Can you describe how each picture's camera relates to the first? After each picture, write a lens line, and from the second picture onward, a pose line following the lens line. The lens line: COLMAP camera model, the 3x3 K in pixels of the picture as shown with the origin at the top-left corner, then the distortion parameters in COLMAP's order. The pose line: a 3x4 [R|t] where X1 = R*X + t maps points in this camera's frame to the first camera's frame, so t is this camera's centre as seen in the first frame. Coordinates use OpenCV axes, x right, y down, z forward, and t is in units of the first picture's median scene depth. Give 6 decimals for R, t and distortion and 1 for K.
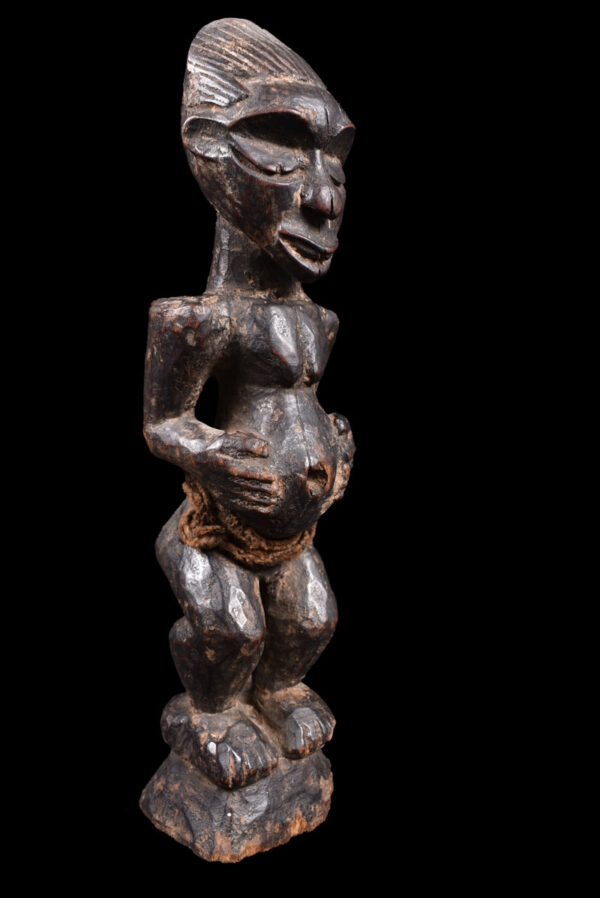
lens RADIAL K [[828.6, 0, 300.0], [0, 828.6, 449.0], [0, 0, 1]] dist [-0.097192, 0.008006]
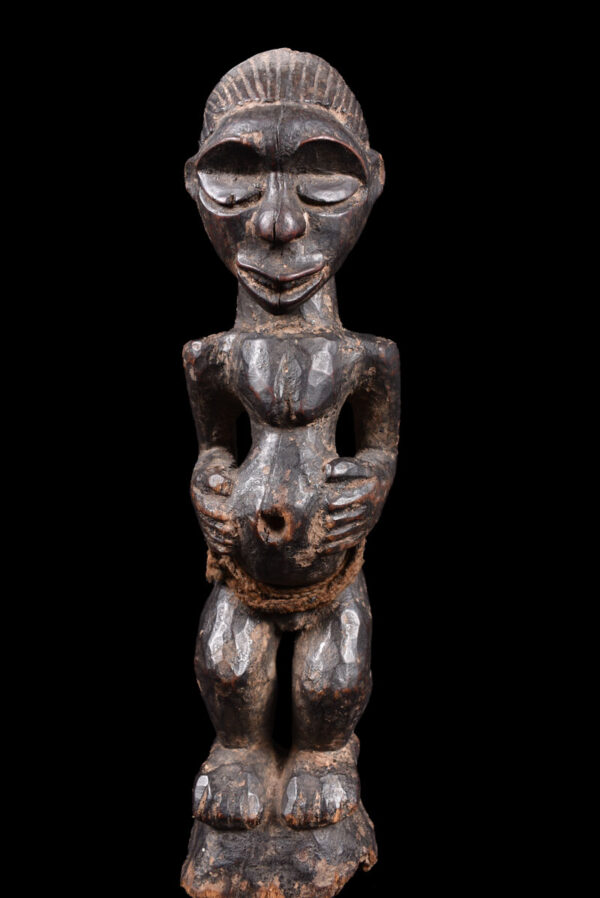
lens RADIAL K [[828.6, 0, 300.0], [0, 828.6, 449.0], [0, 0, 1]] dist [-0.097192, 0.008006]
pose [[0.705177, 0.067597, -0.705802, 0.693668], [-0.096455, 0.995337, -0.001043, -0.051220], [0.702440, 0.068814, 0.708409, 0.364142]]
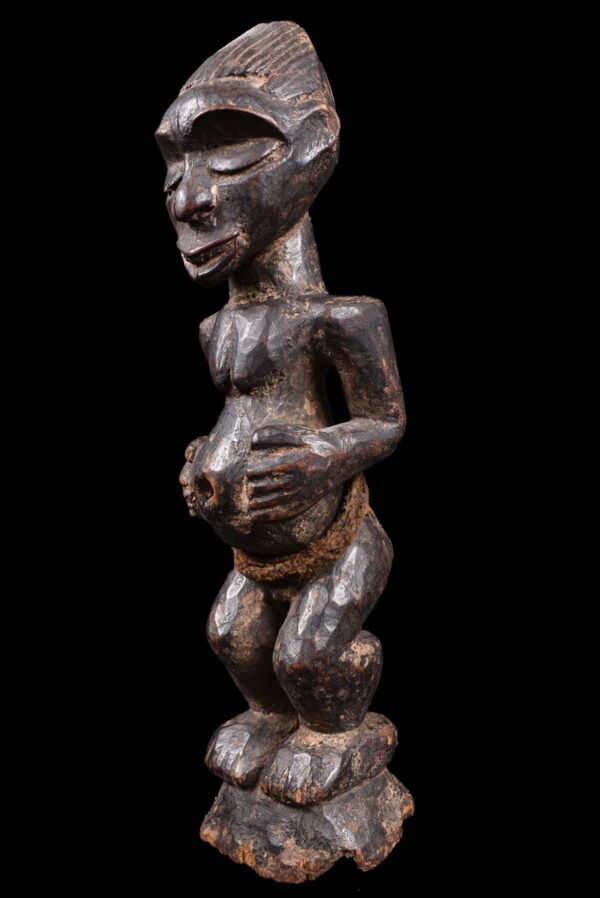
lens RADIAL K [[828.6, 0, 300.0], [0, 828.6, 449.0], [0, 0, 1]] dist [-0.097192, 0.008006]
pose [[0.095249, 0.069795, -0.993004, 0.989797], [-0.075291, 0.995187, 0.062726, -0.081050], [0.992602, 0.068790, 0.100046, 1.018095]]
